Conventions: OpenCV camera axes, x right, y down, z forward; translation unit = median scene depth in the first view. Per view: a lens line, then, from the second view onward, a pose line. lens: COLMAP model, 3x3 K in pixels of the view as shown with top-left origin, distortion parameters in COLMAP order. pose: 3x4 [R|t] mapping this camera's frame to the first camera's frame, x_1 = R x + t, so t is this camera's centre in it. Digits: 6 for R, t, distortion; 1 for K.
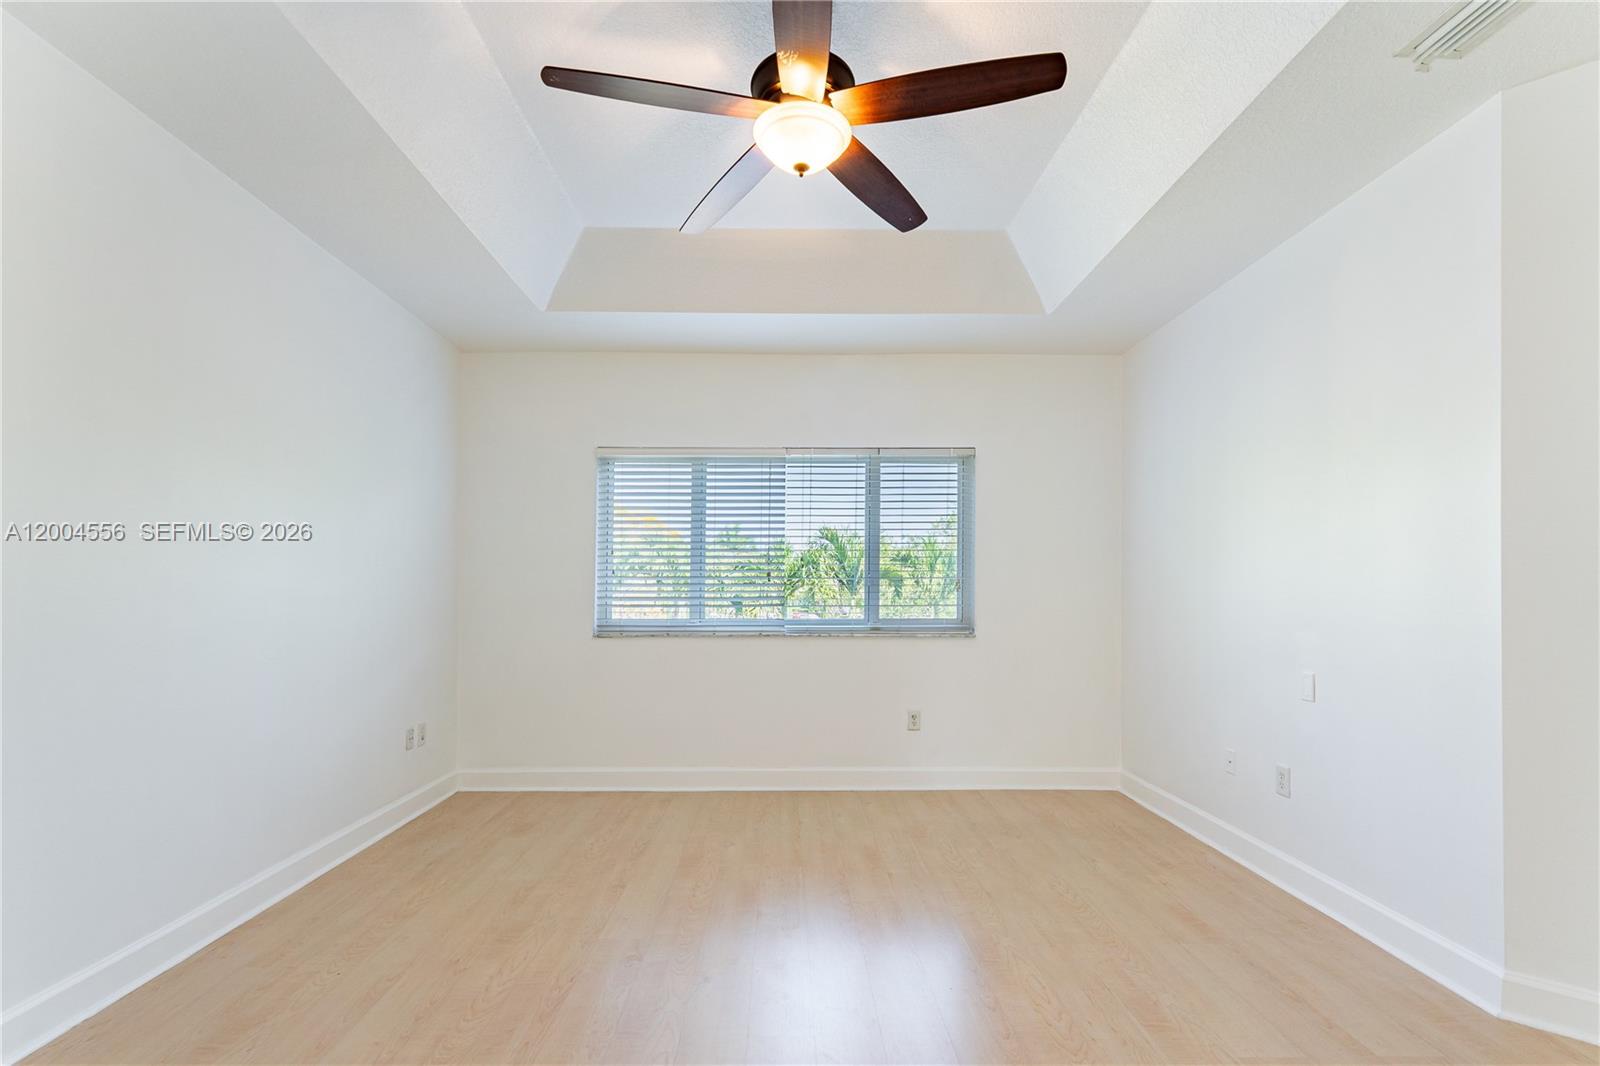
lens RADIAL K [[751.6, 0, 834.4], [0, 751.6, 562.9], [0, 0, 1]] dist [-0.001448, -0.000391]
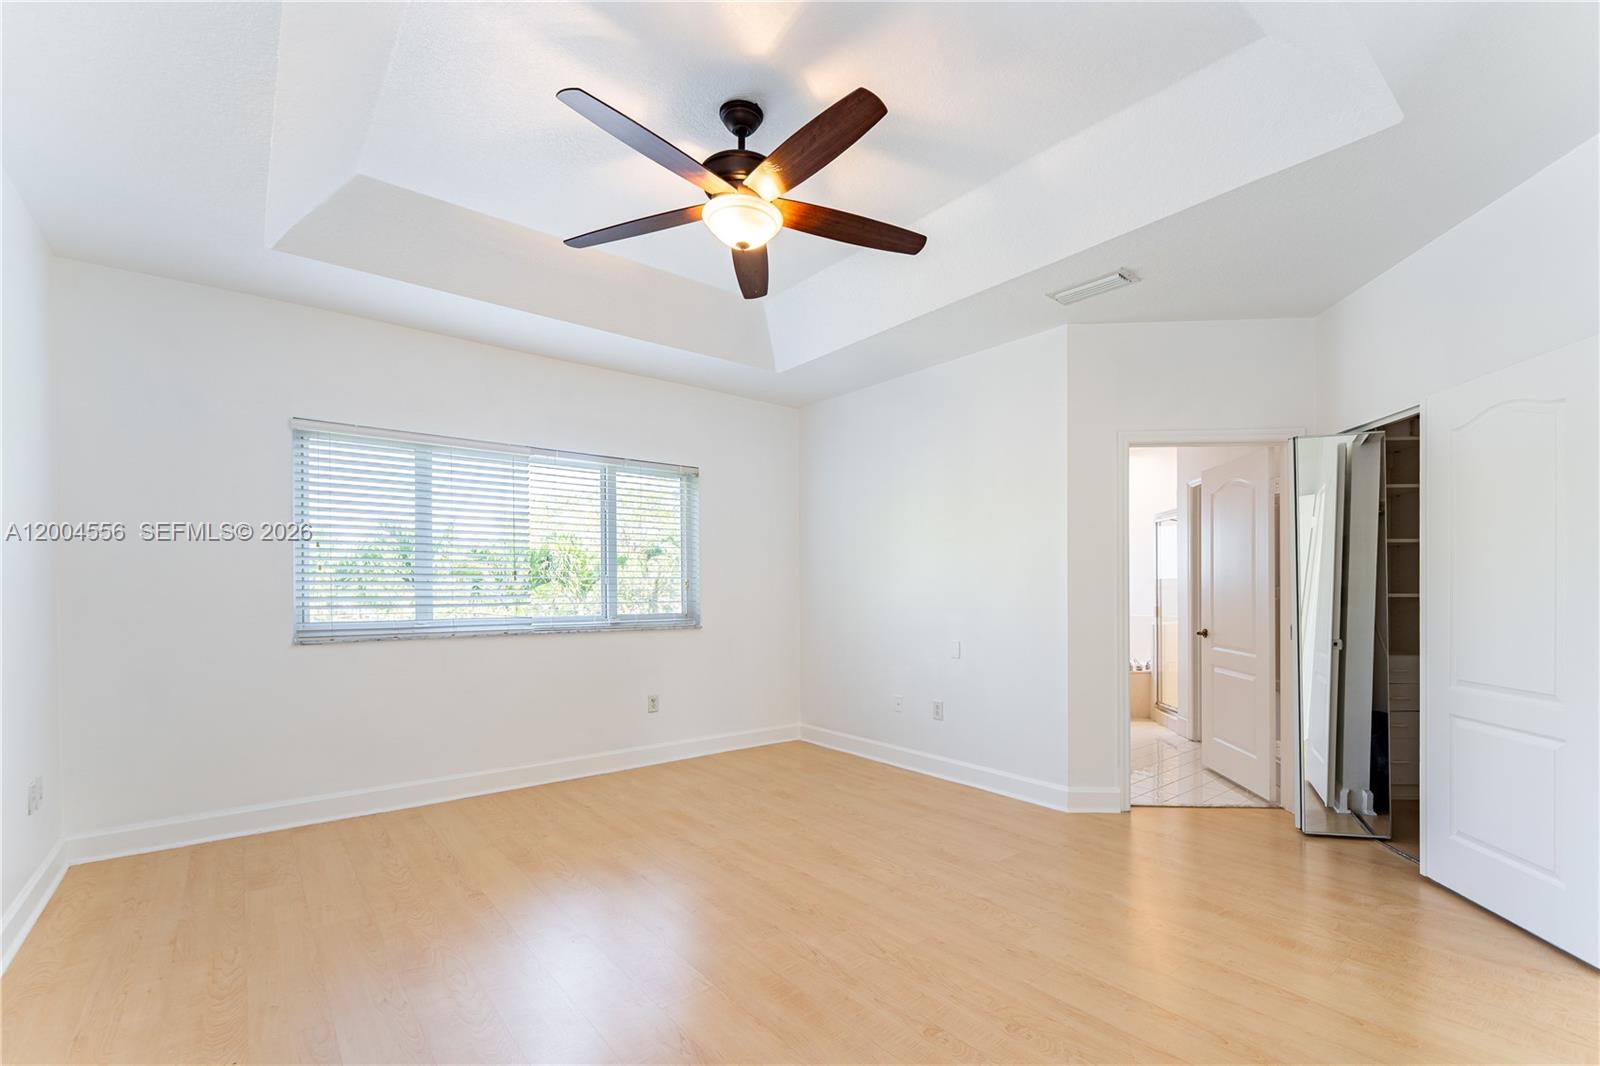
lens RADIAL K [[677.9, 0, 885.1], [0, 677.9, 571.7], [0, 0, 1]] dist [0.000555, -0.000288]
pose [[0.759734, 0.016797, 0.650017, -0.299989], [-0.025127, 0.999678, 0.003536, -0.001816], [-0.649749, -0.019019, 0.759911, -0.000674]]
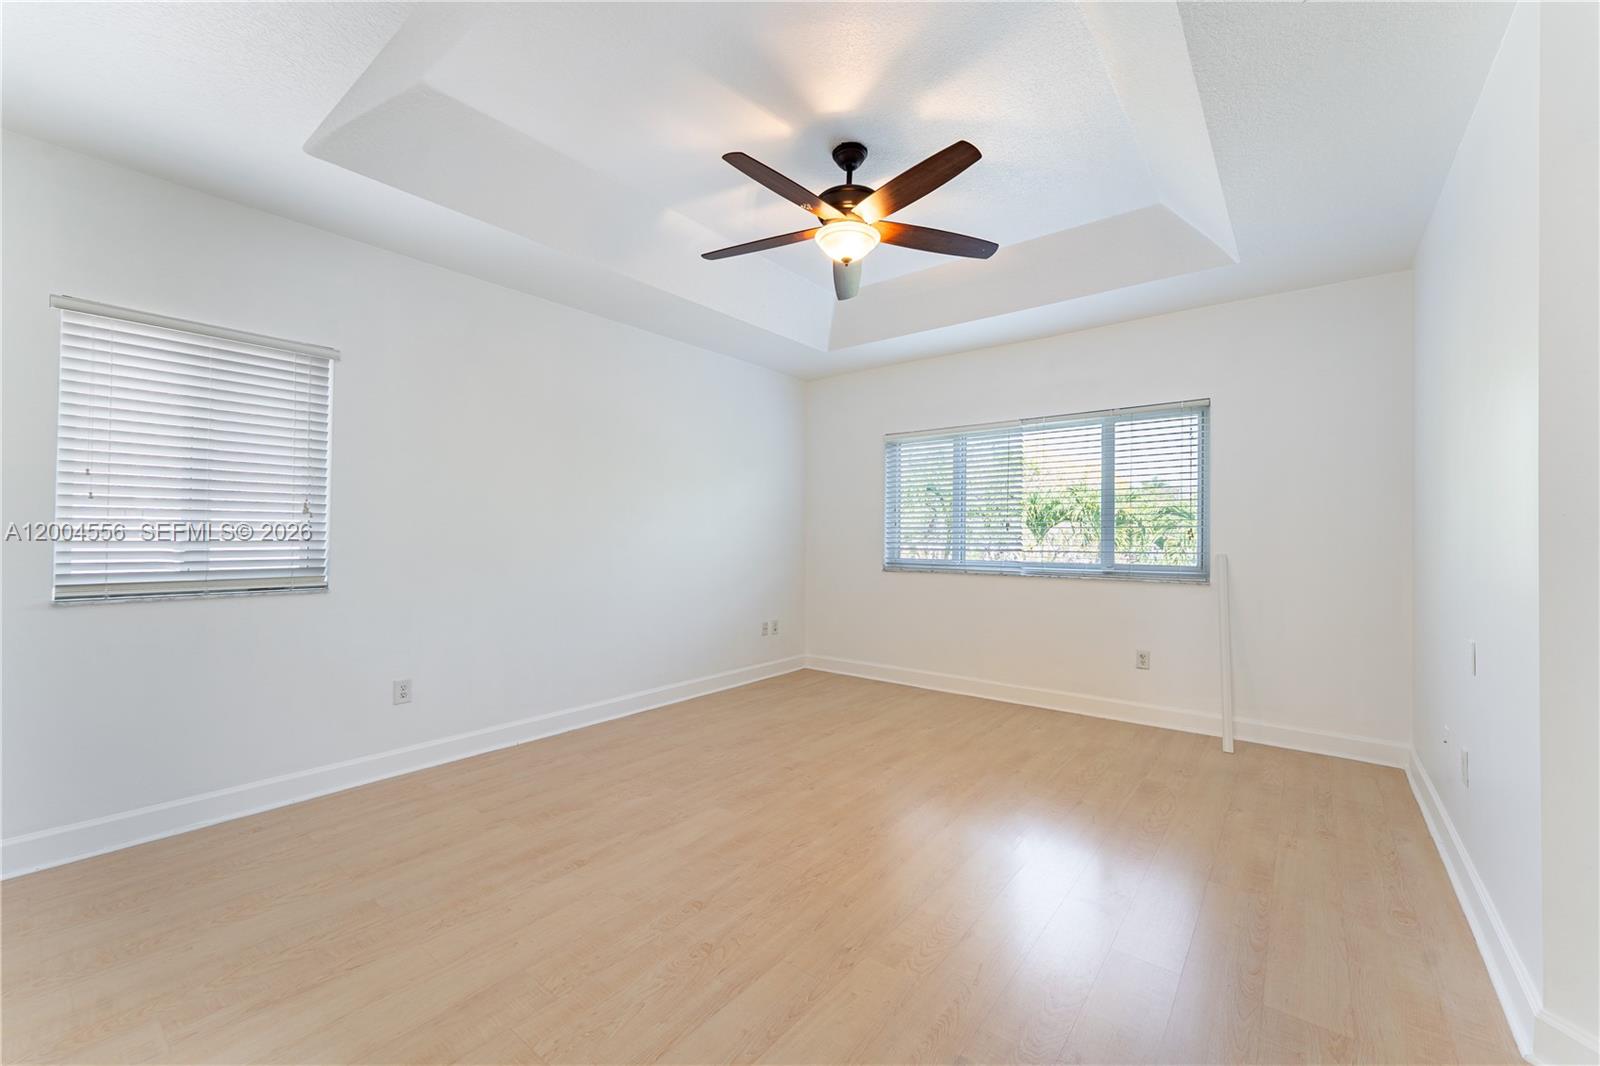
lens RADIAL K [[671.6, 0, 820.3], [0, 671.6, 492.6], [0, 0, 1]] dist [-0.000452, -0.000109]
pose [[0.767589, -0.039715, -0.639711, 0.380669], [0.020714, 0.999094, -0.037172, -0.002850], [0.640608, 0.015281, 0.767716, -0.035454]]
